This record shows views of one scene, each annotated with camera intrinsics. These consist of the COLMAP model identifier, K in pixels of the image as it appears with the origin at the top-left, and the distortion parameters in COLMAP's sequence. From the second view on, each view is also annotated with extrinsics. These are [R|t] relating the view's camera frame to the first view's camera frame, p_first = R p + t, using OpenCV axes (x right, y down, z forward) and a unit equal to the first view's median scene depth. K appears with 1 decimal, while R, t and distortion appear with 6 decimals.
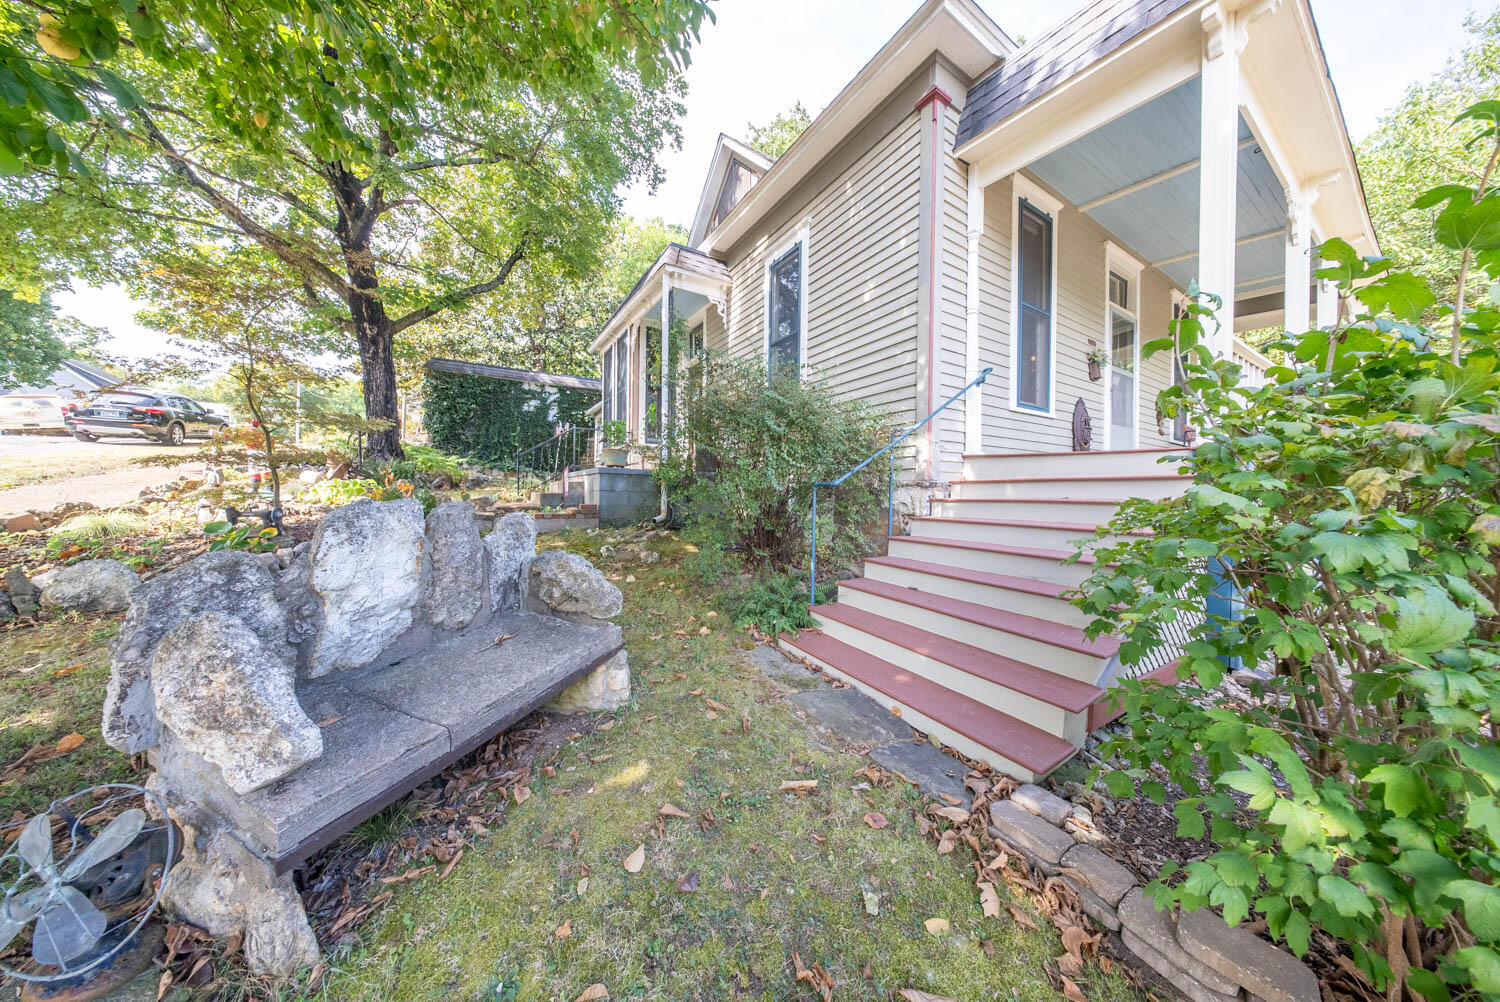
lens RADIAL K [[436.8, 0, 745.7], [0, 436.8, 496.2], [0, 0, 1]] dist [0.000148, 0.000005]
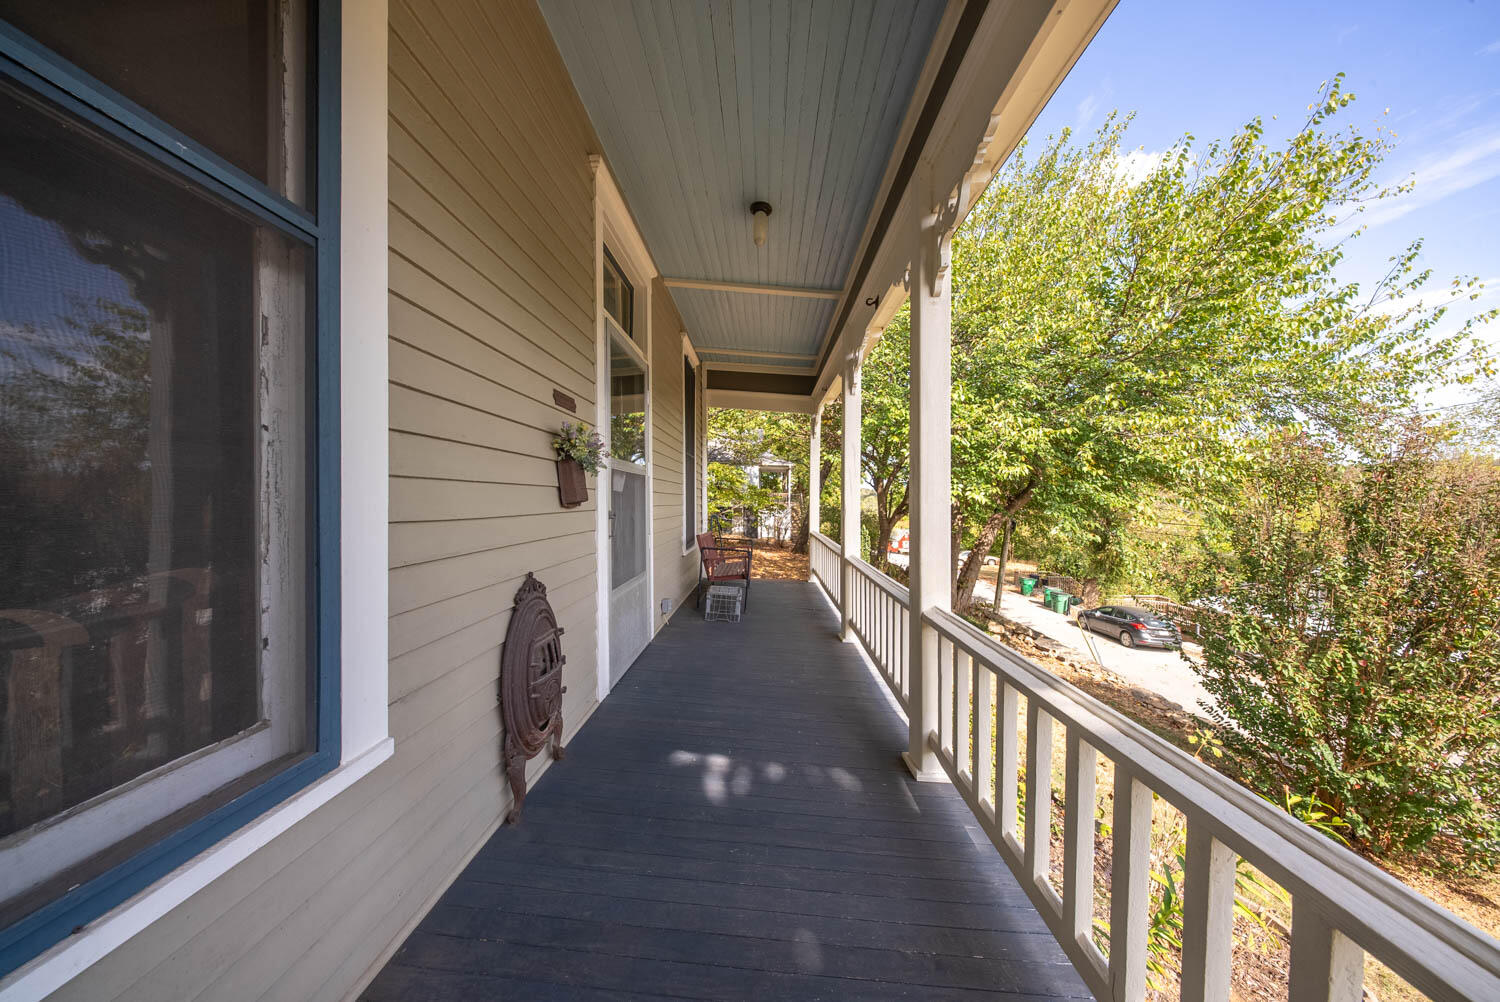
lens RADIAL K [[436.8, 0, 745.7], [0, 436.8, 496.2], [0, 0, 1]] dist [0.000148, 0.000005]
pose [[0.550475, -0.015748, 0.834703, 0.542115], [0.014739, 0.999850, 0.009144, -0.258700], [-0.834722, 0.007269, 0.550624, 0.641228]]
